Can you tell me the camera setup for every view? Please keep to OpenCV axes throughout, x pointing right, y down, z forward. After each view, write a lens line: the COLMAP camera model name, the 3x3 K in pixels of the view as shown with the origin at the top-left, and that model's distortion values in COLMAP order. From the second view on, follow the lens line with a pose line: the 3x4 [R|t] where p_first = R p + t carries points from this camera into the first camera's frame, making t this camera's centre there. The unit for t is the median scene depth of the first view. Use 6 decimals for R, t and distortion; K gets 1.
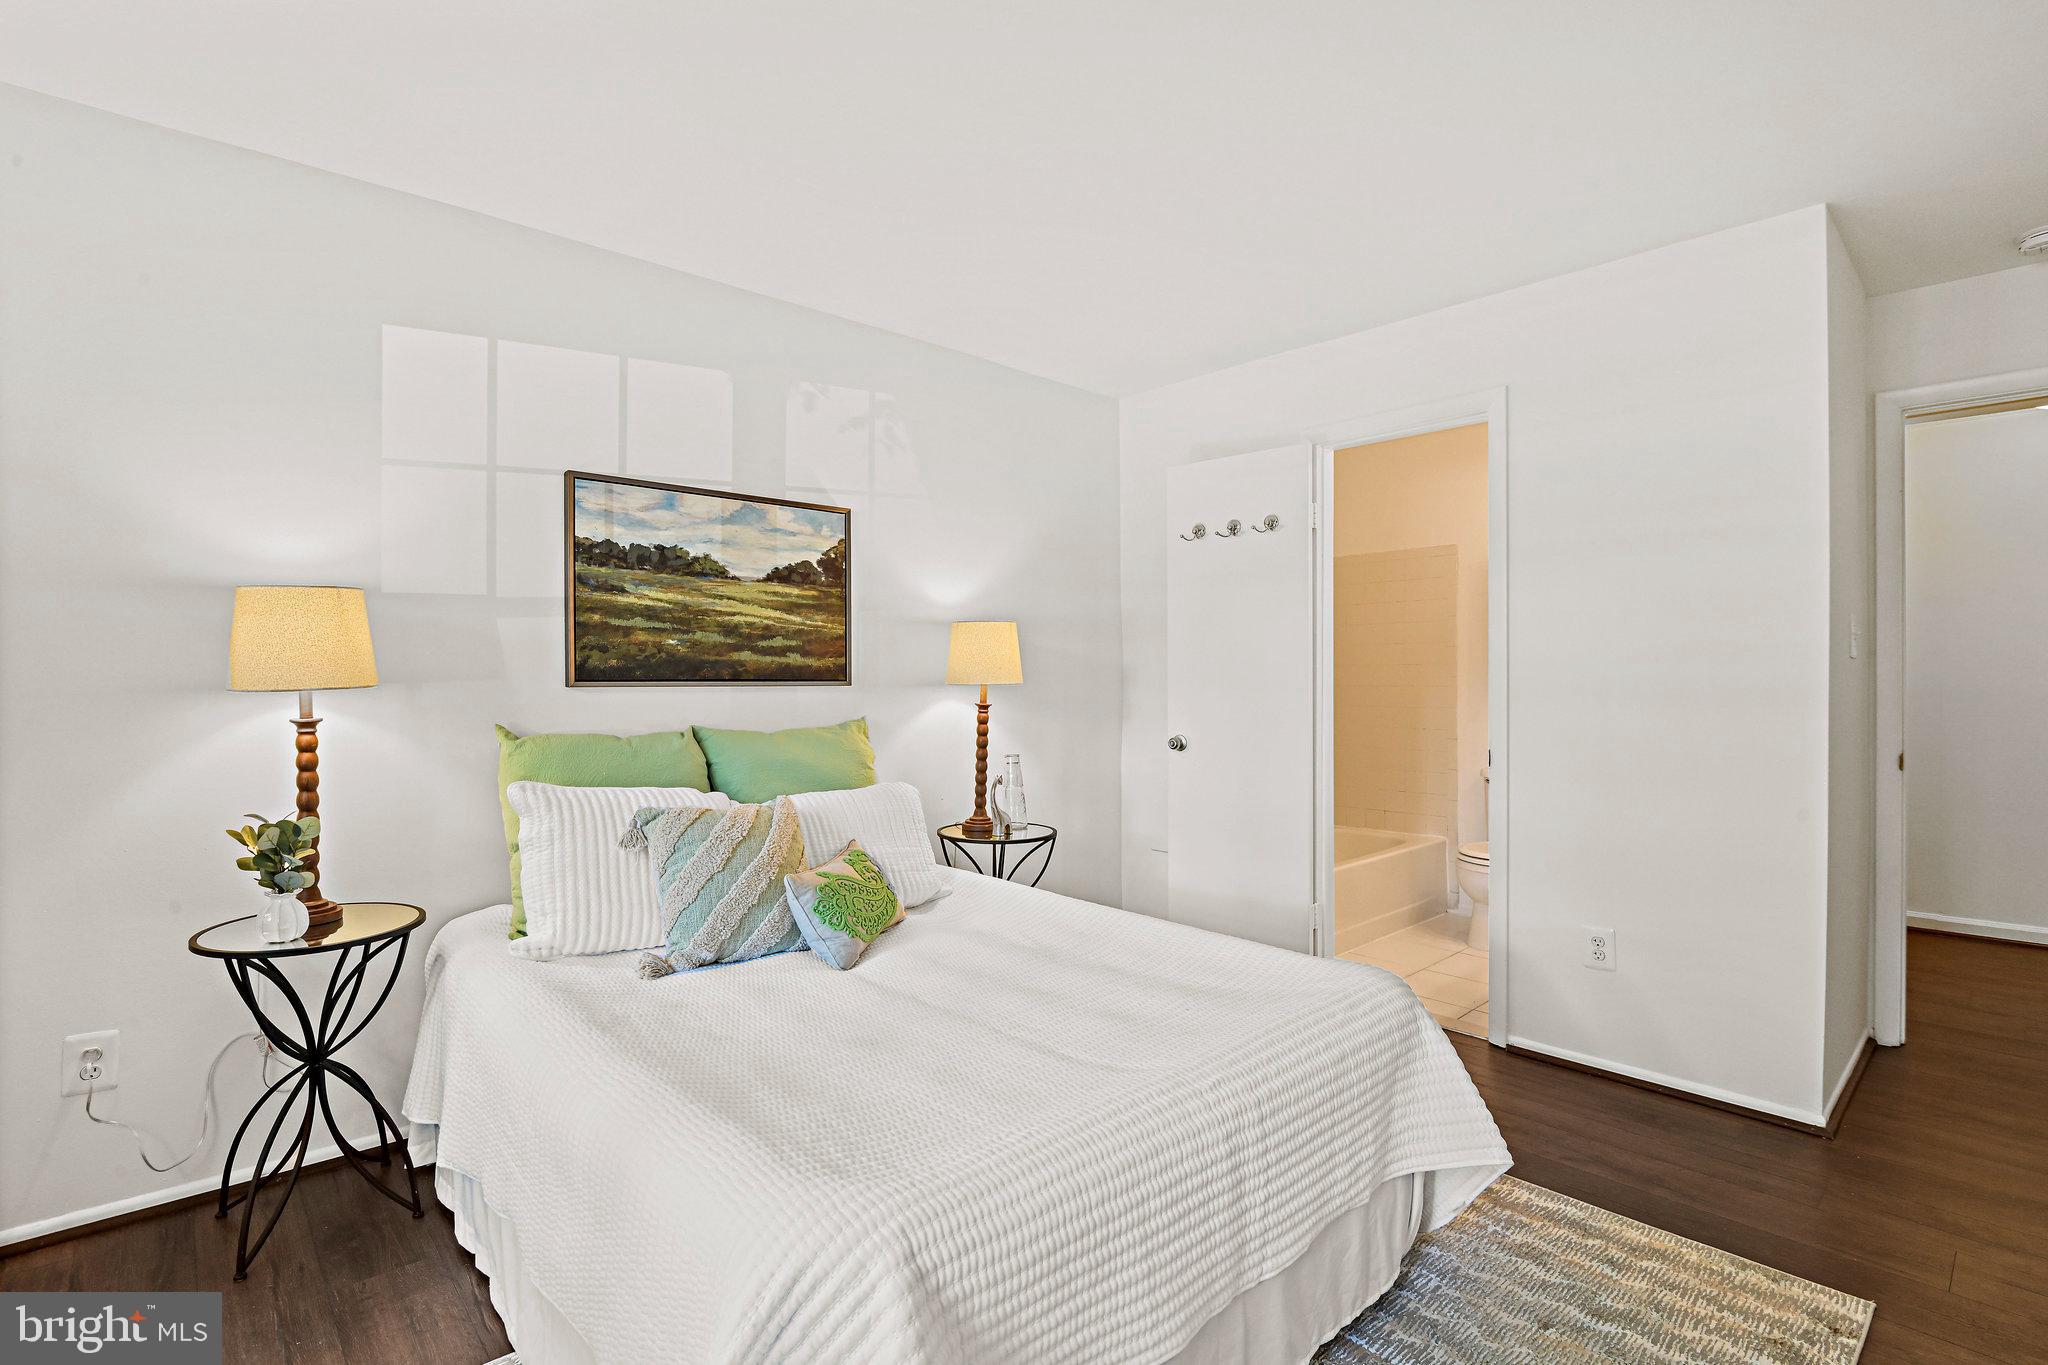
lens RADIAL K [[949.9, 0, 1011.5], [0, 949.9, 682.3], [0, 0, 1]] dist [-0.004554, -0.000743]
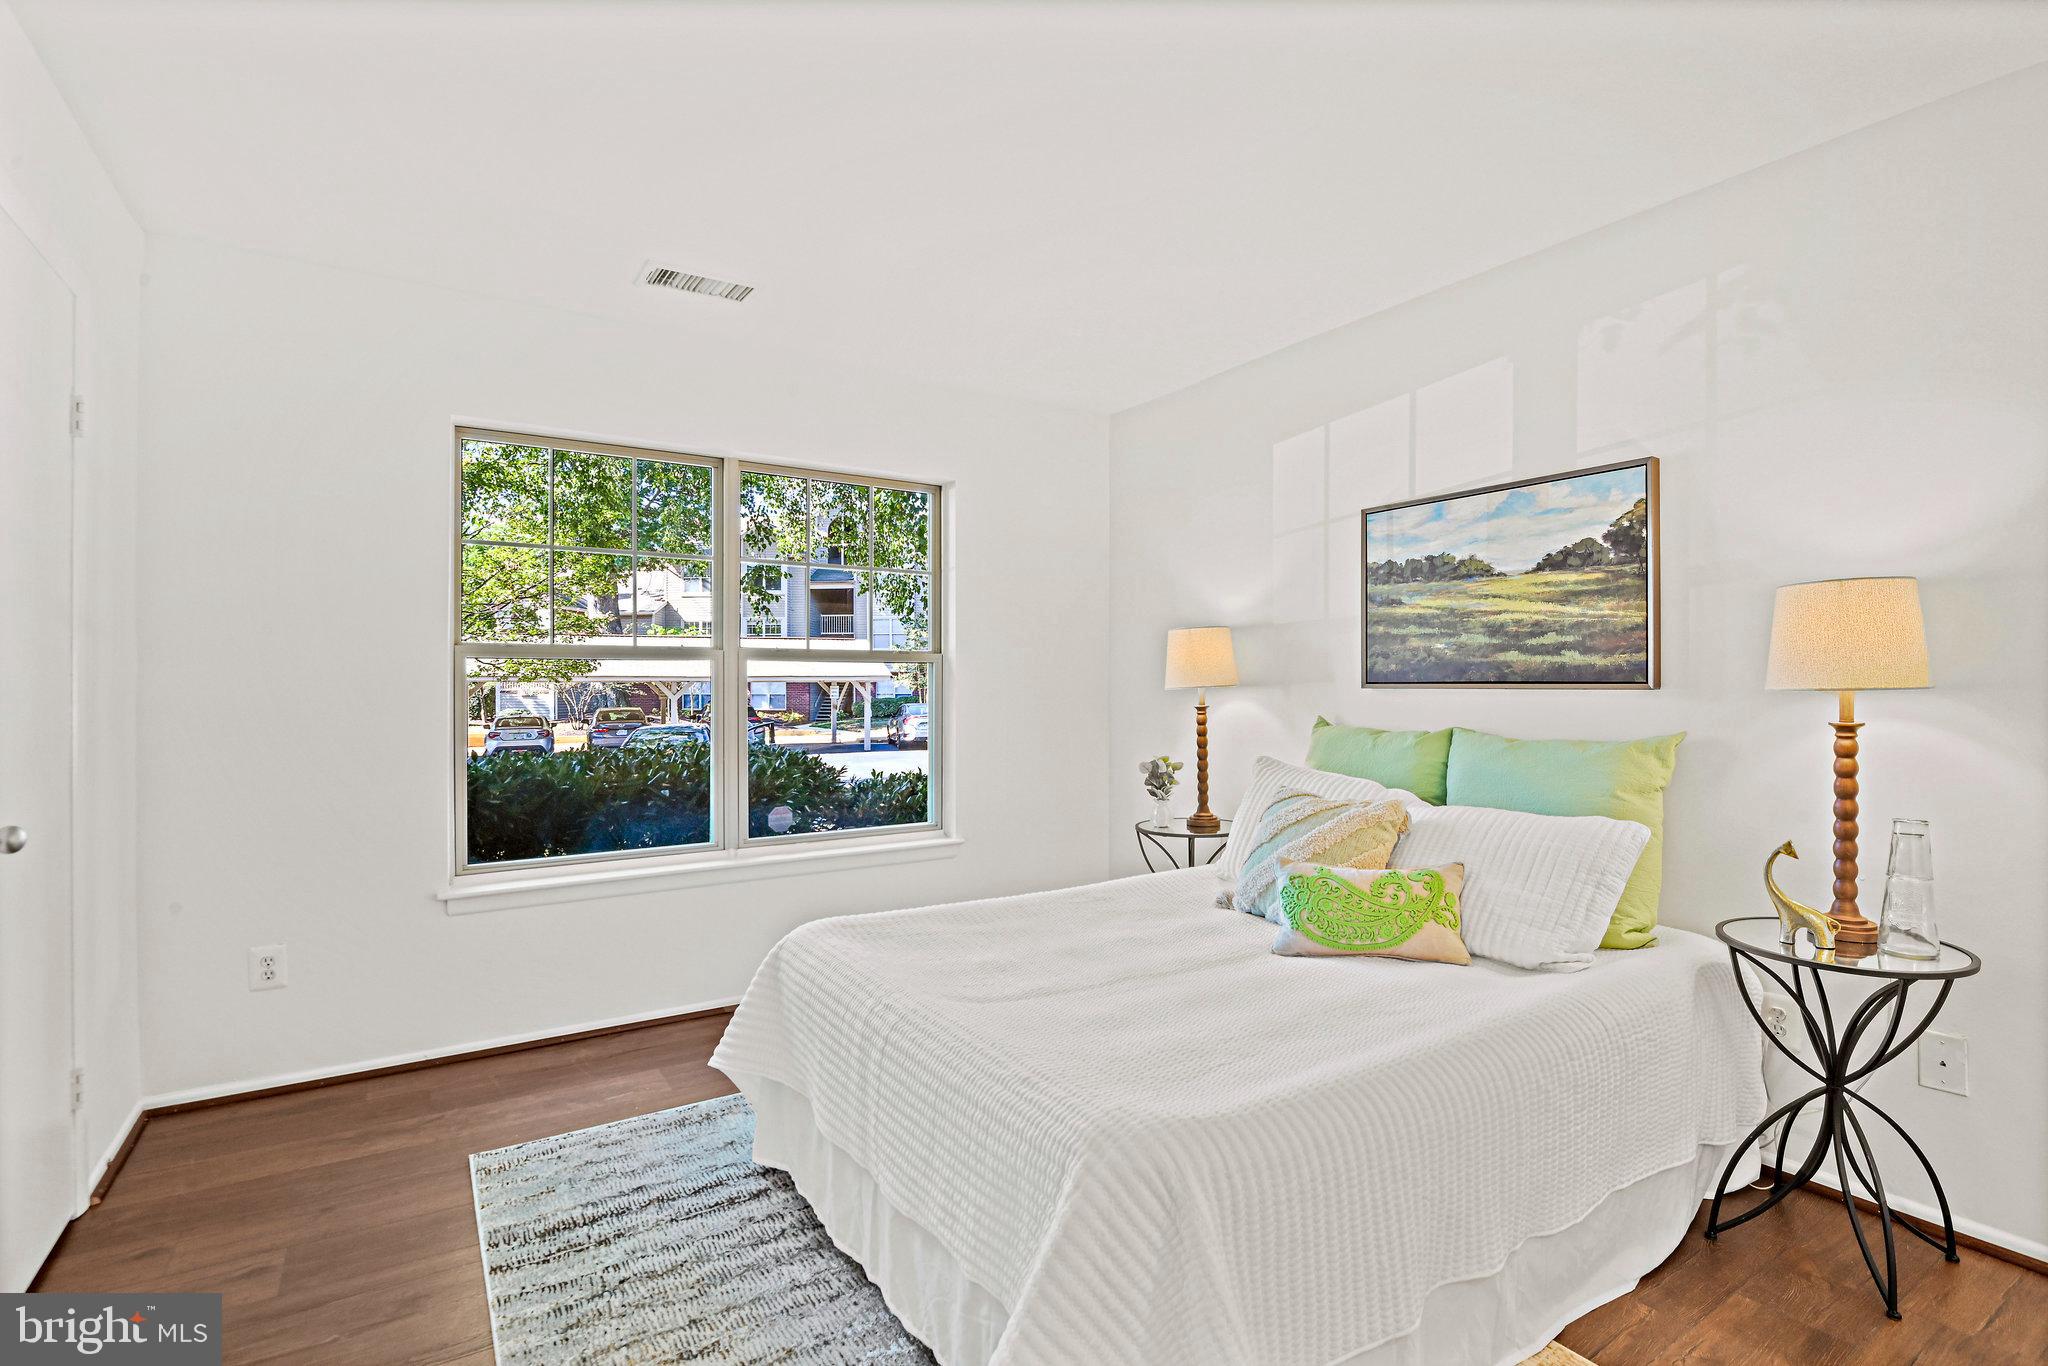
lens RADIAL K [[949.9, 0, 1008.4], [0, 949.9, 683.9], [0, 0, 1]] dist [-0.004554, -0.000743]
pose [[-0.149480, 0.000509, -0.988765, 0.705332], [-0.000469, 1.000000, 0.000586, -0.001170], [0.988765, 0.000551, -0.149479, 0.651159]]
